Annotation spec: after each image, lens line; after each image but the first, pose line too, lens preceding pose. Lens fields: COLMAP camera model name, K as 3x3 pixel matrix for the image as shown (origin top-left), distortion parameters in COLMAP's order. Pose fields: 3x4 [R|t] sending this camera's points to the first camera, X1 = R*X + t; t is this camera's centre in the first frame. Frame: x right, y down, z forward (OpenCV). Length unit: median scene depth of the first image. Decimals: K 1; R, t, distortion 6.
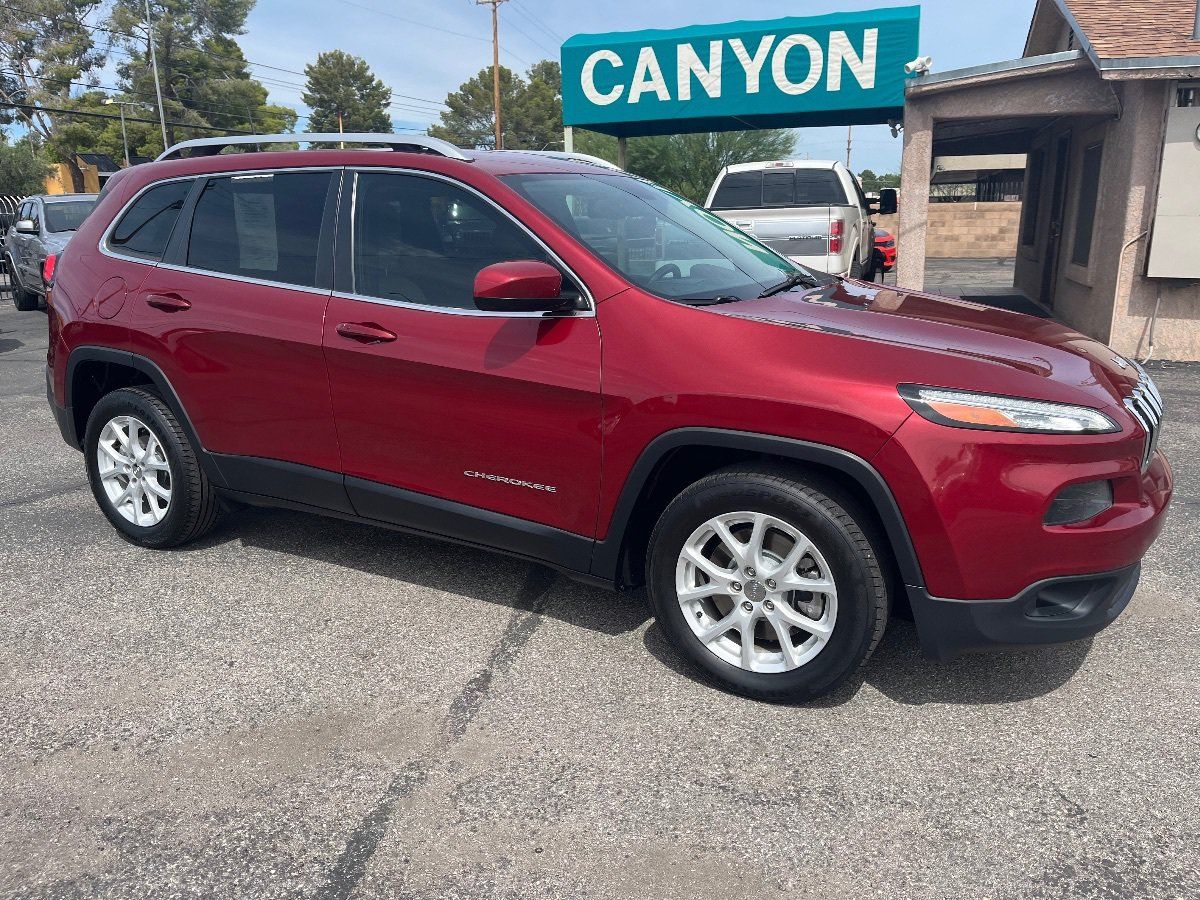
lens RADIAL K [[913.3, 0, 613.0], [0, 913.3, 449.1], [0, 0, 1]] dist [0.074524, -0.113513]
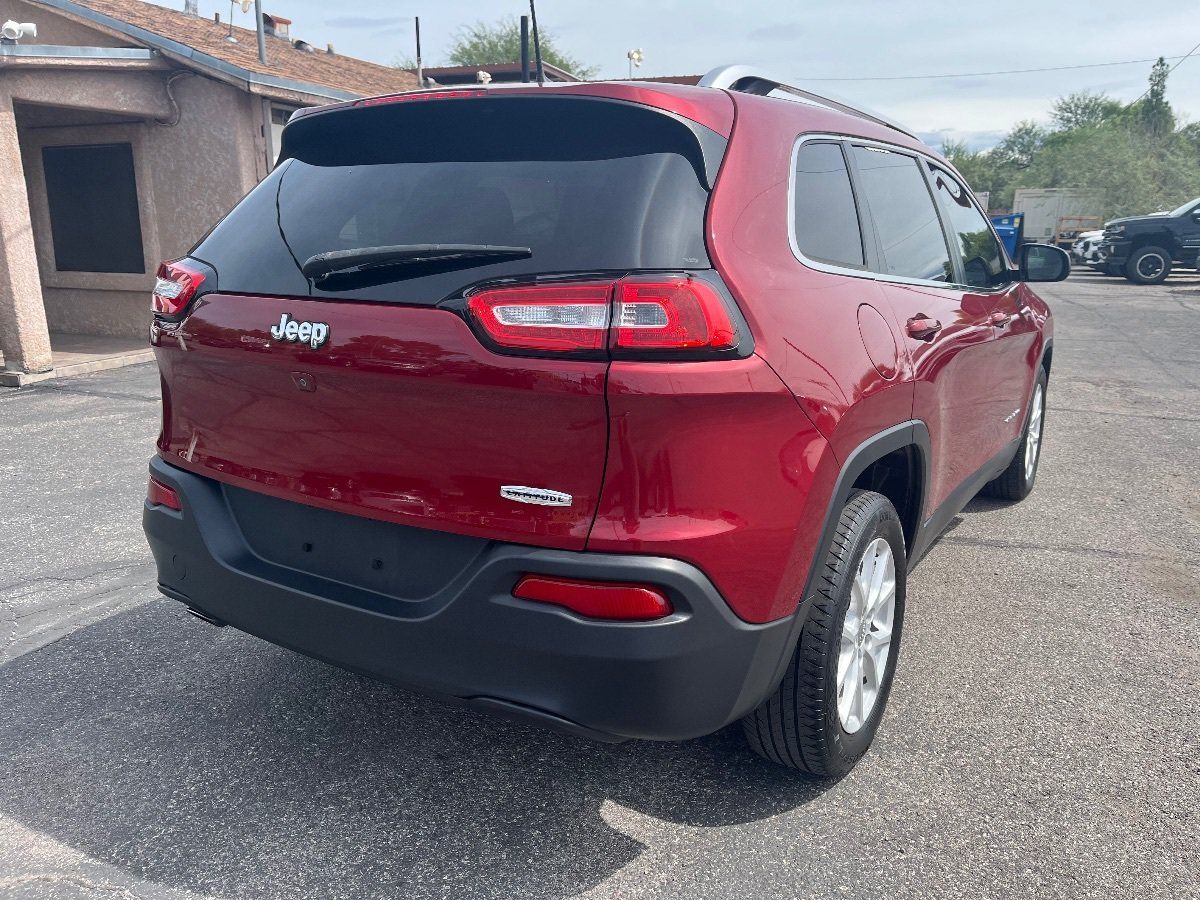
lens RADIAL K [[913.3, 0, 613.0], [0, 913.3, 449.1], [0, 0, 1]] dist [0.074524, -0.113513]
pose [[0.046302, -0.228127, 0.972530, -0.387768], [0.239628, 0.947684, 0.210890, -0.090349], [-0.969760, 0.223280, 0.098546, 0.390848]]
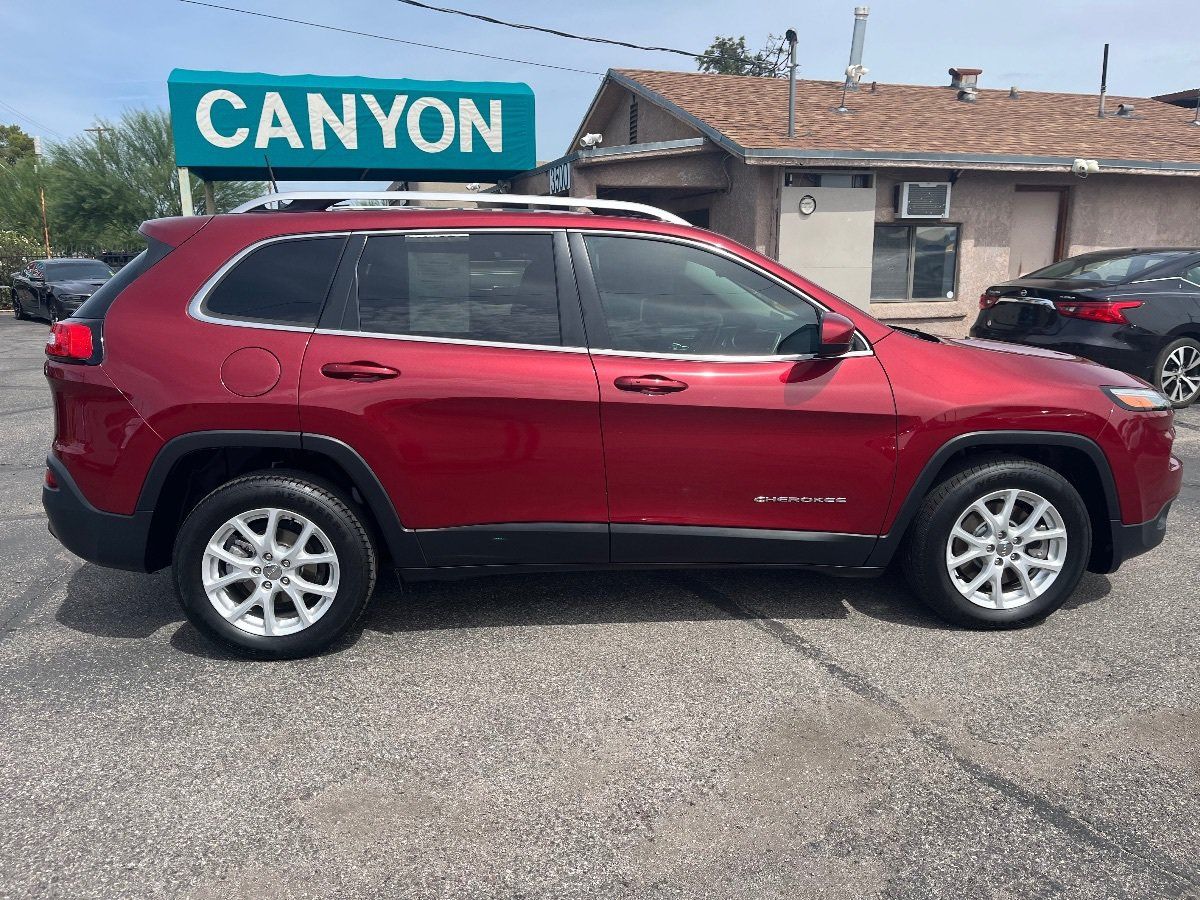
lens RADIAL K [[907.9, 0, 600.0], [0, 907.9, 450.0], [0, 0, 1]] dist [0.071890, -0.104009]
pose [[0.829492, -0.110991, 0.547380, -0.260774], [0.135786, 0.990726, -0.004881, -0.015585], [-0.541762, 0.078375, 0.836870, 0.044100]]
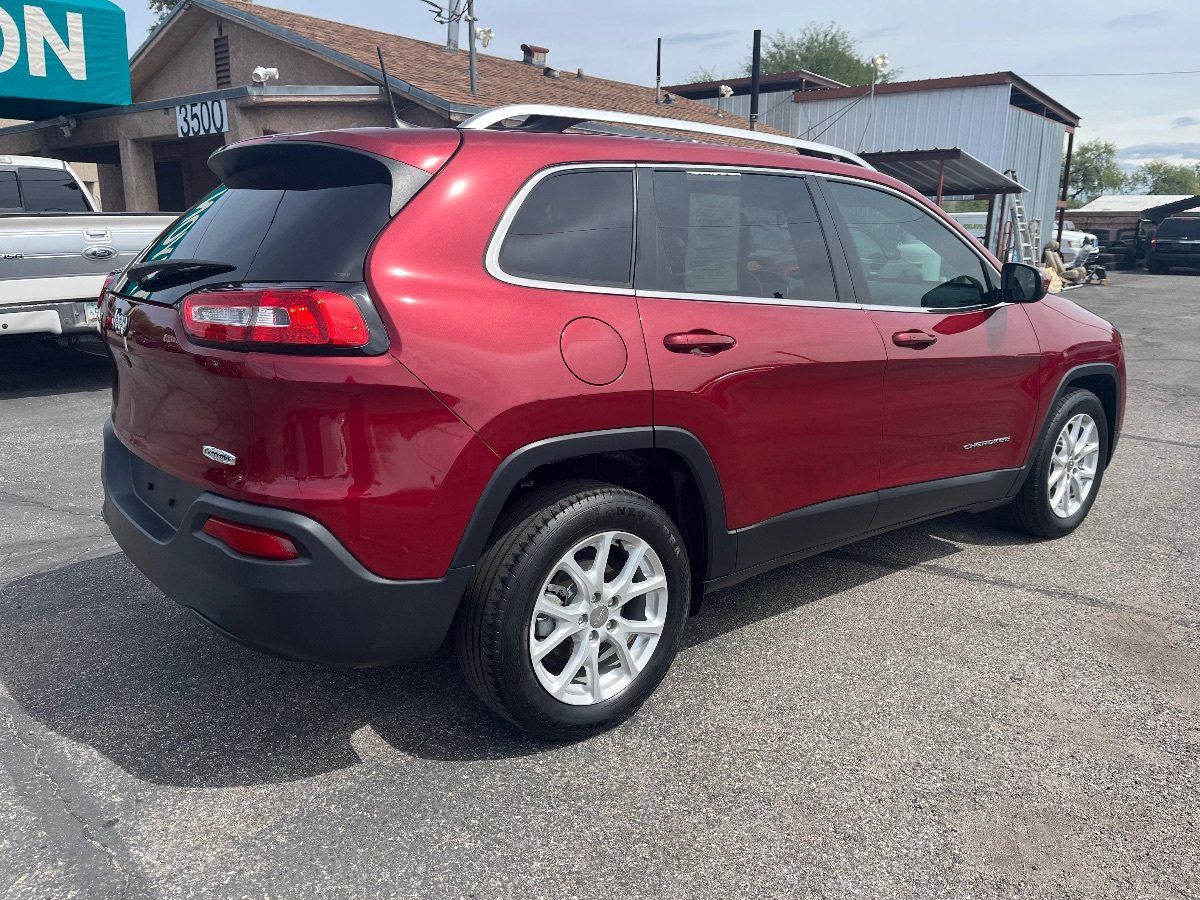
lens RADIAL K [[907.9, 0, 600.0], [0, 907.9, 450.0], [0, 0, 1]] dist [0.071890, -0.104009]
pose [[0.374020, -0.205335, 0.904404, -0.387763], [0.217277, 0.967442, 0.129791, -0.062198], [-0.901610, 0.147962, 0.406457, 0.265275]]
